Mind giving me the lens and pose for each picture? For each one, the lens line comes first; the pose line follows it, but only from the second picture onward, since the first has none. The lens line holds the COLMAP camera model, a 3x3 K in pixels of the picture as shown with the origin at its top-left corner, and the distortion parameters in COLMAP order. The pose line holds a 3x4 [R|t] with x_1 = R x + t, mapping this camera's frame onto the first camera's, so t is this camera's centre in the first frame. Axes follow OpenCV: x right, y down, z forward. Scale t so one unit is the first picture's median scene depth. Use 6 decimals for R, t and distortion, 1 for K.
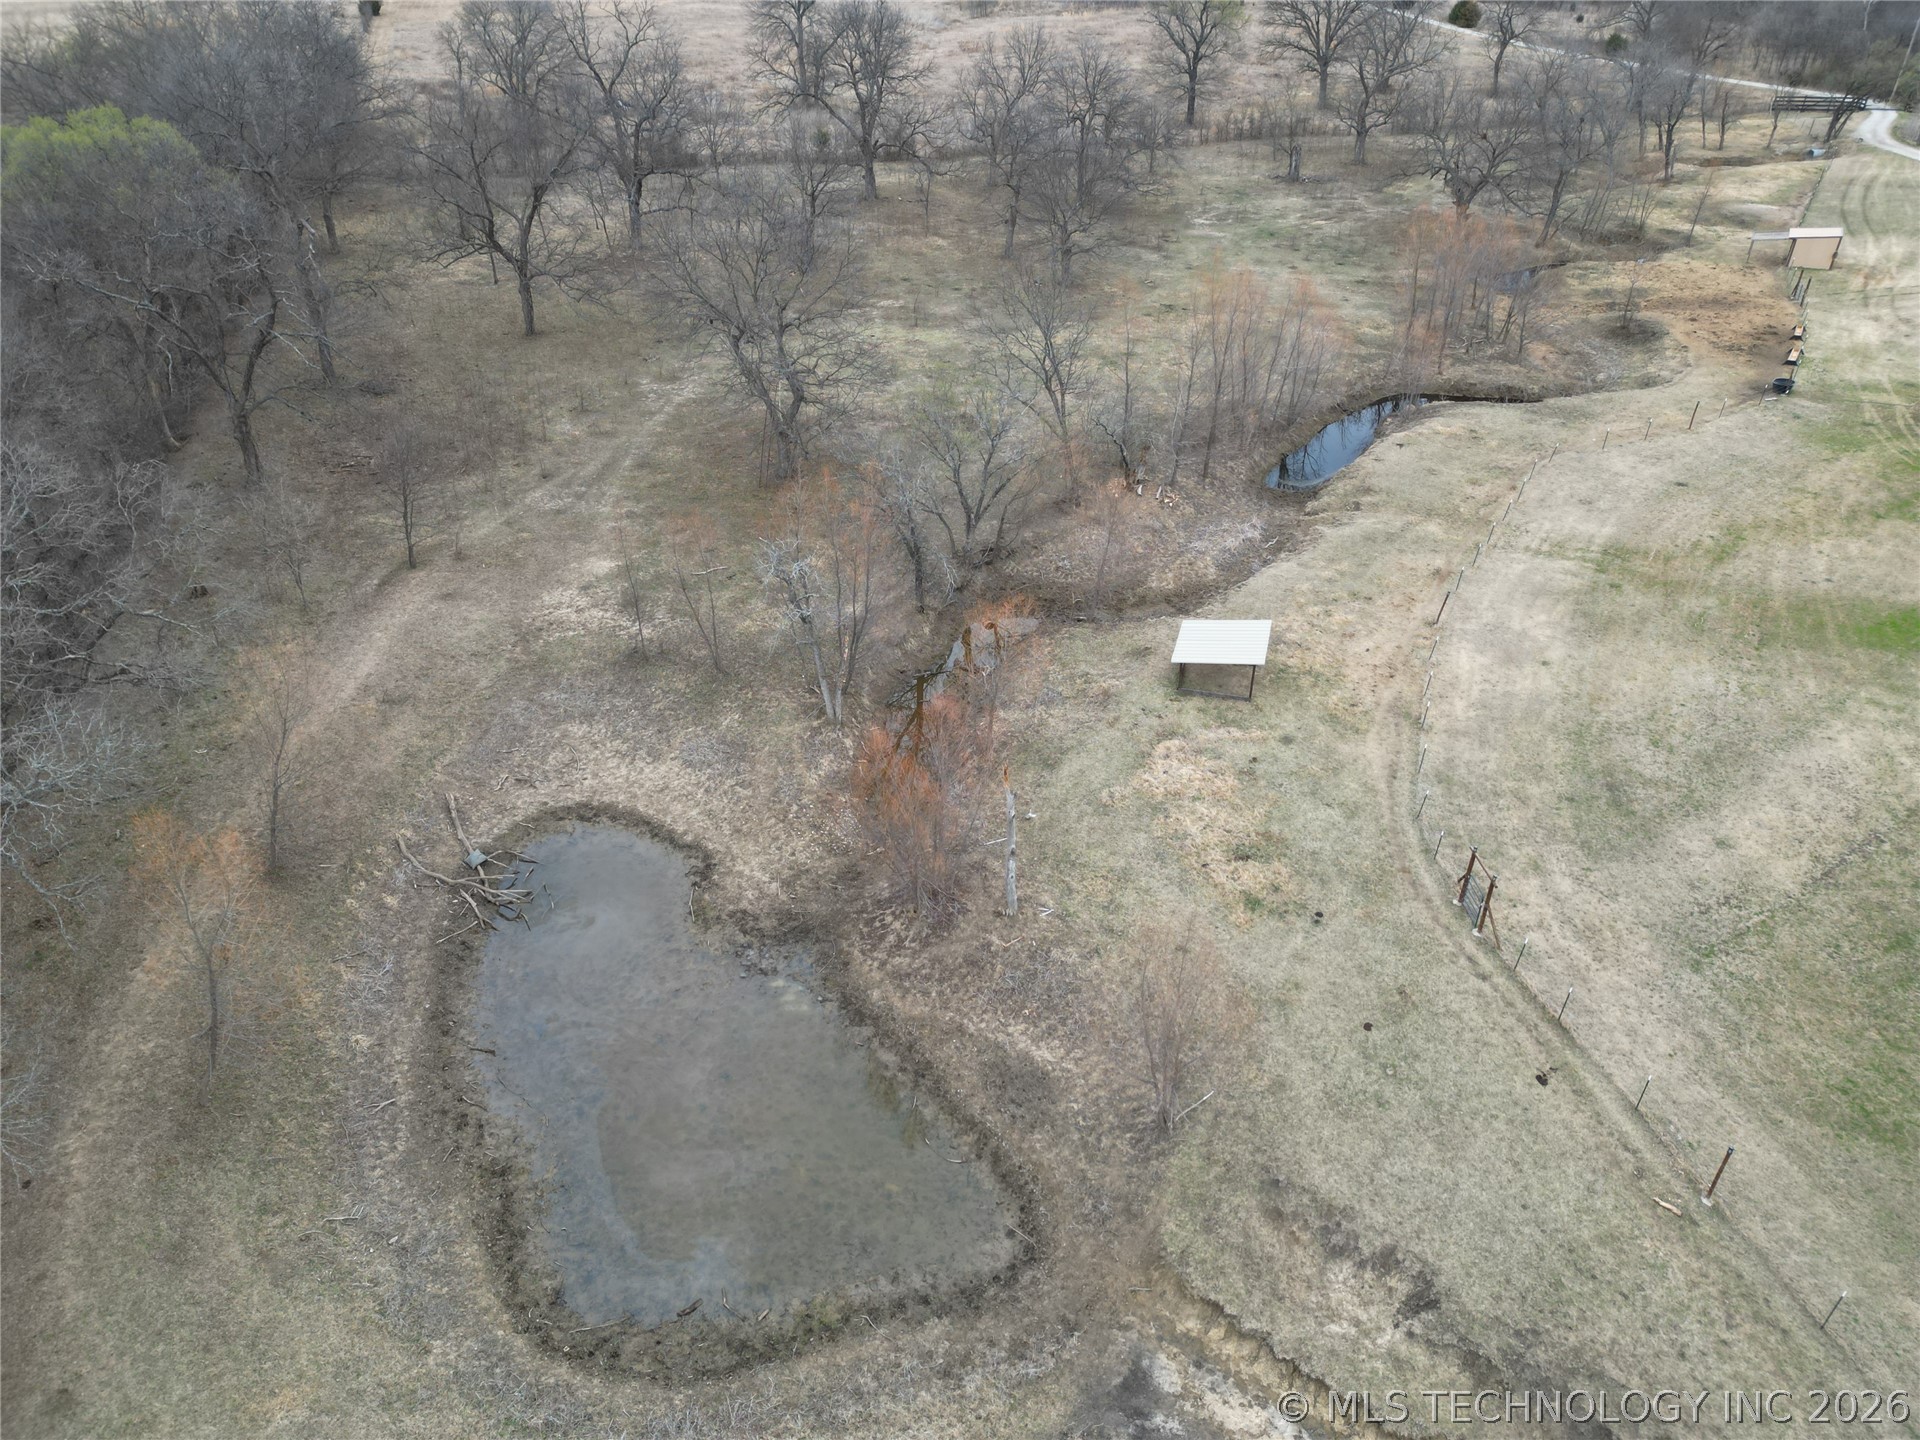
lens RADIAL K [[1340.6, 0, 961.1], [0, 1340.6, 718.0], [0, 0, 1]] dist [0.073322, -0.068349]
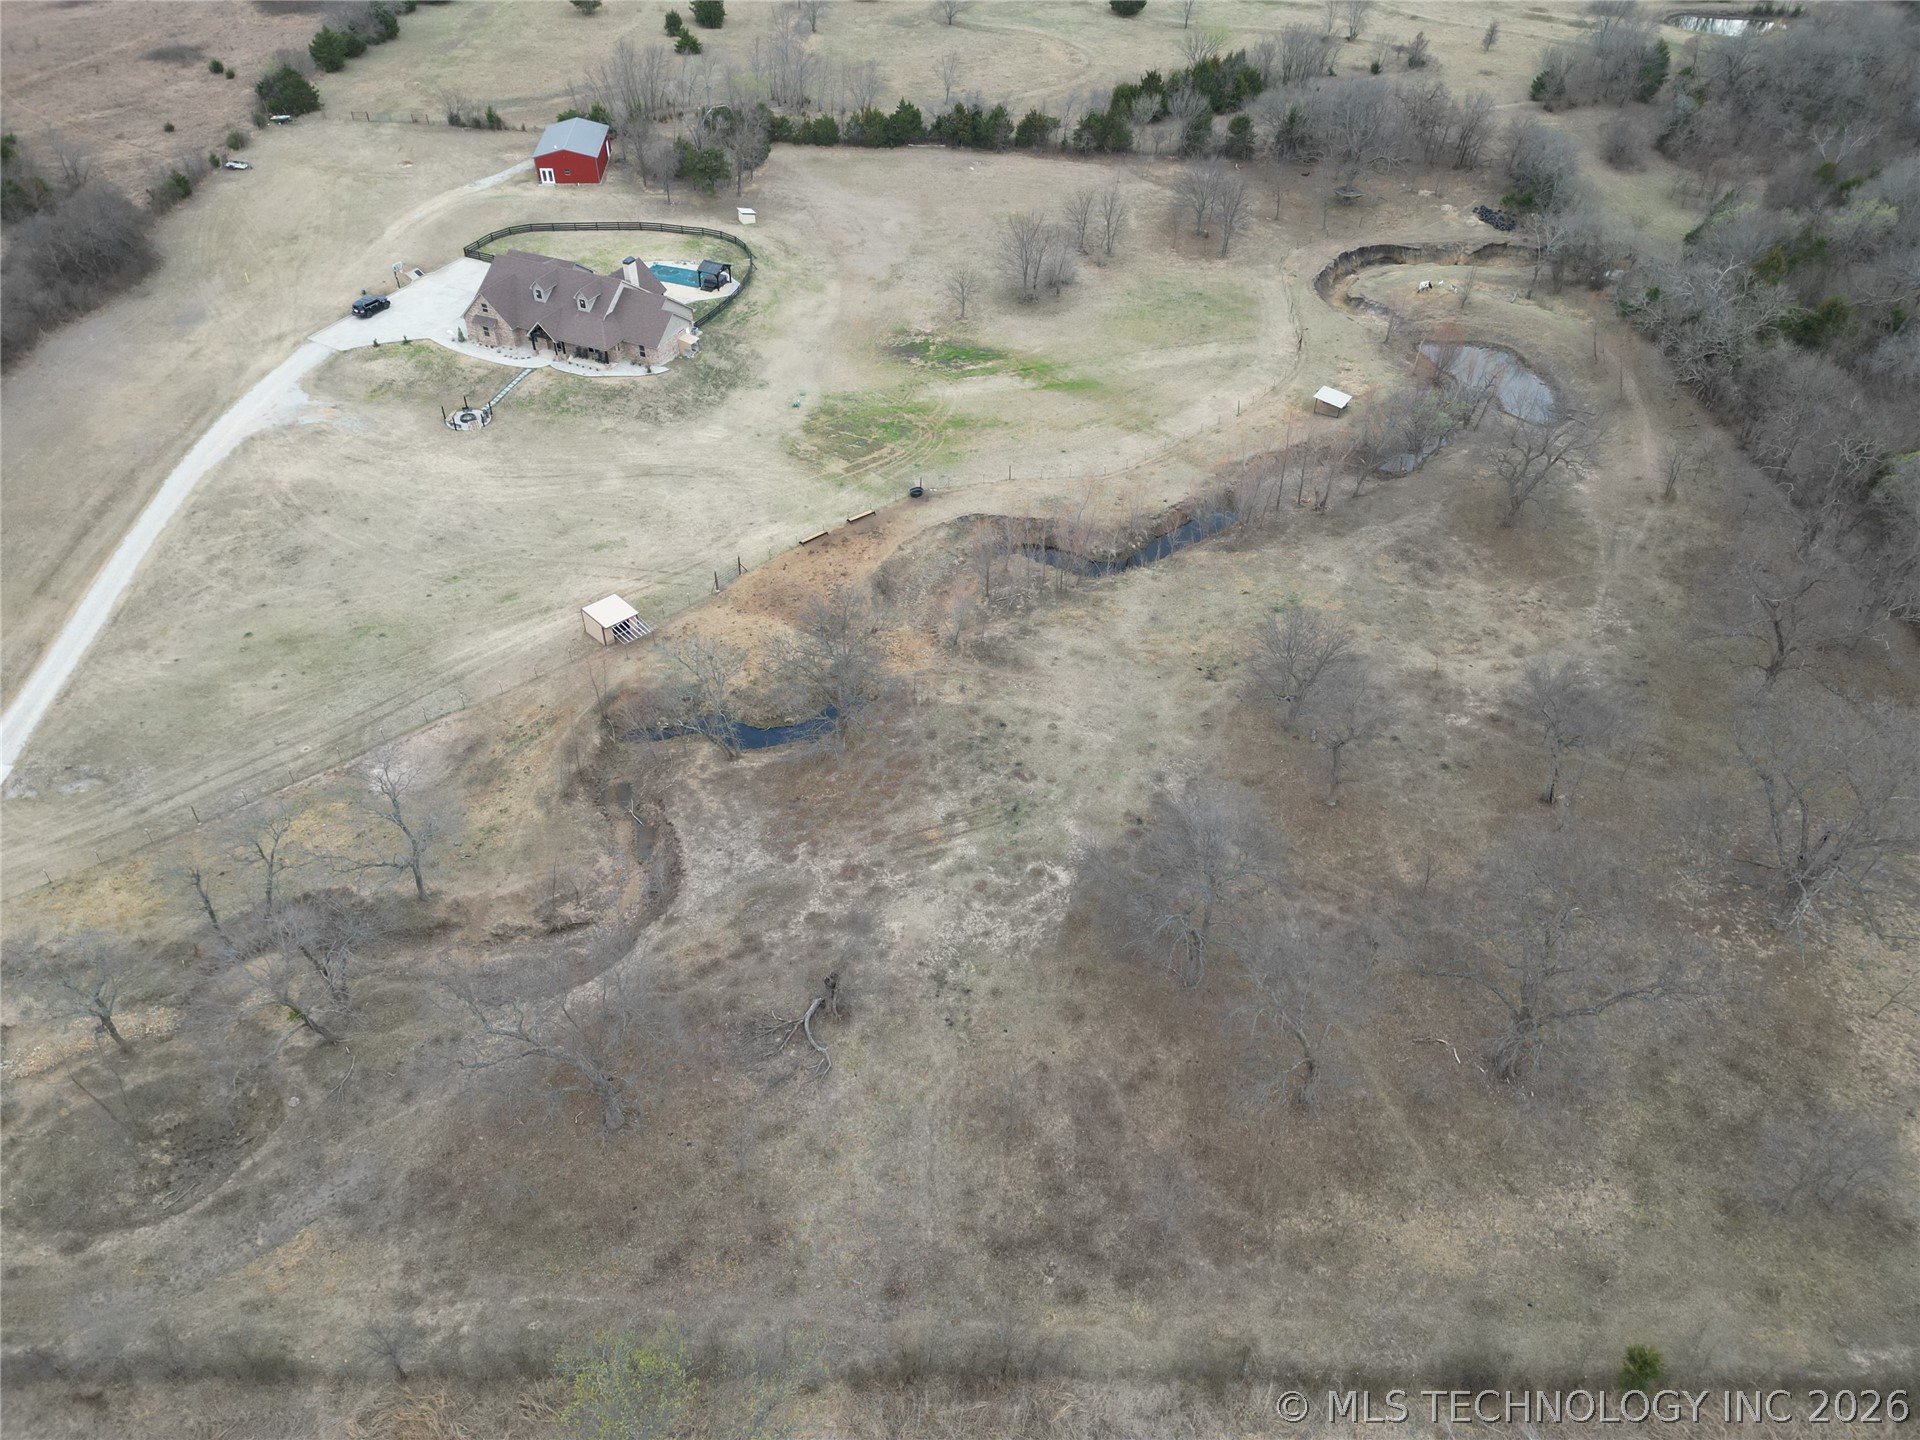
lens RADIAL K [[1335.5, 0, 963.1], [0, 1335.5, 722.8], [0, 0, 1]] dist [0.079794, -0.081507]
pose [[-0.955653, -0.204664, 0.211753, 0.234641], [0.138239, 0.323140, 0.936200, -3.190032], [-0.260032, 0.923955, -0.280517, 3.195873]]
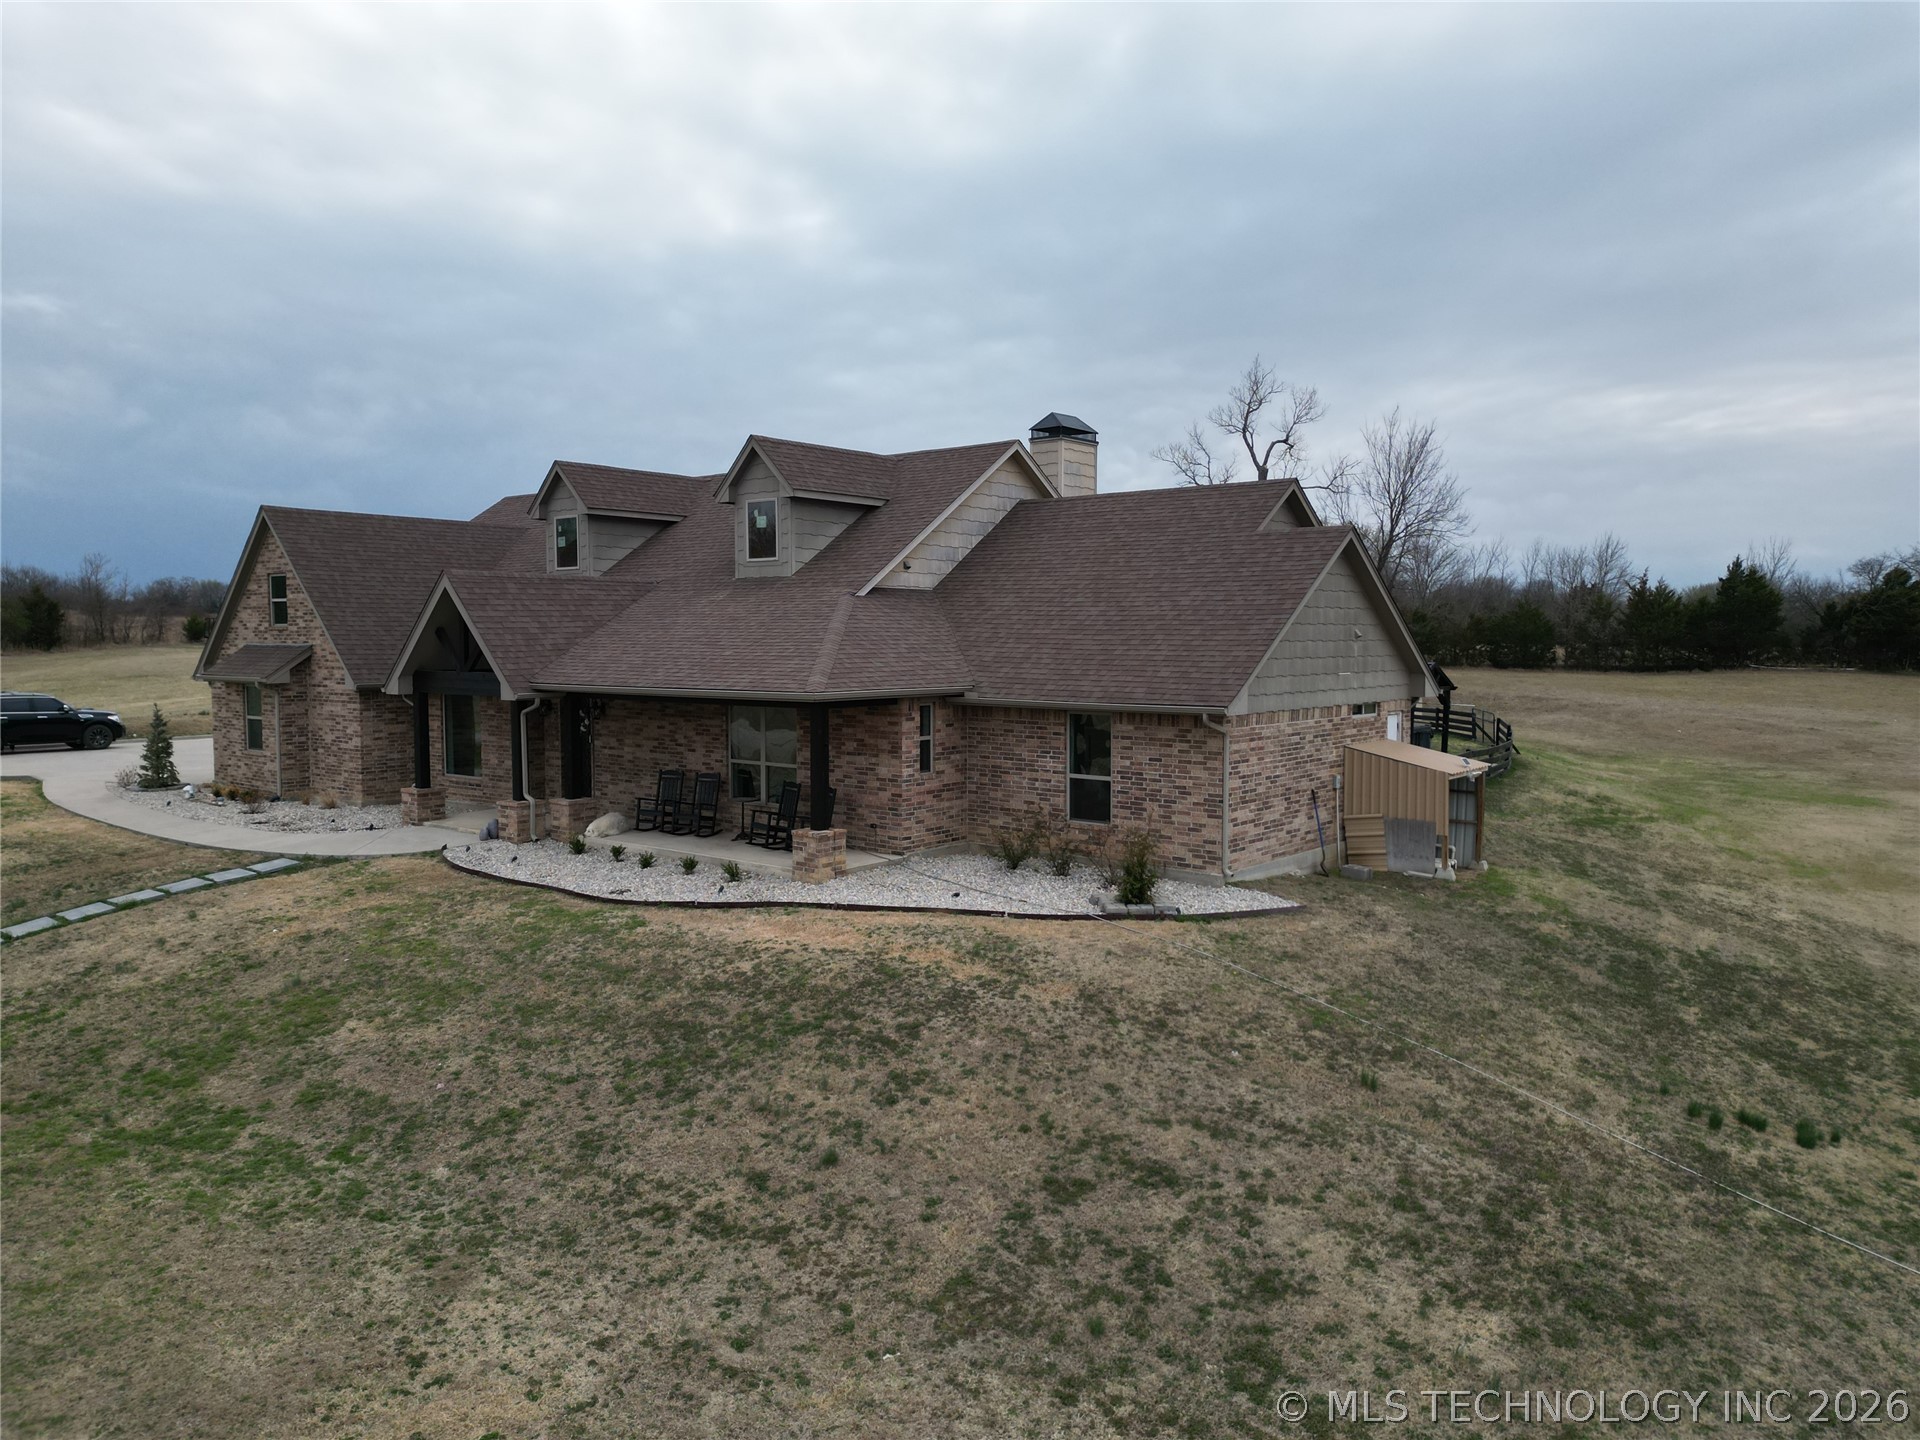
lens RADIAL K [[1335.5, 0, 963.1], [0, 1335.5, 722.8], [0, 0, 1]] dist [0.079794, -0.081507]
pose [[-0.844021, -0.042226, 0.534645, 1.764974], [0.278315, 0.817669, 0.503943, -0.593303], [-0.458442, 0.574138, -0.678378, 1.856195]]
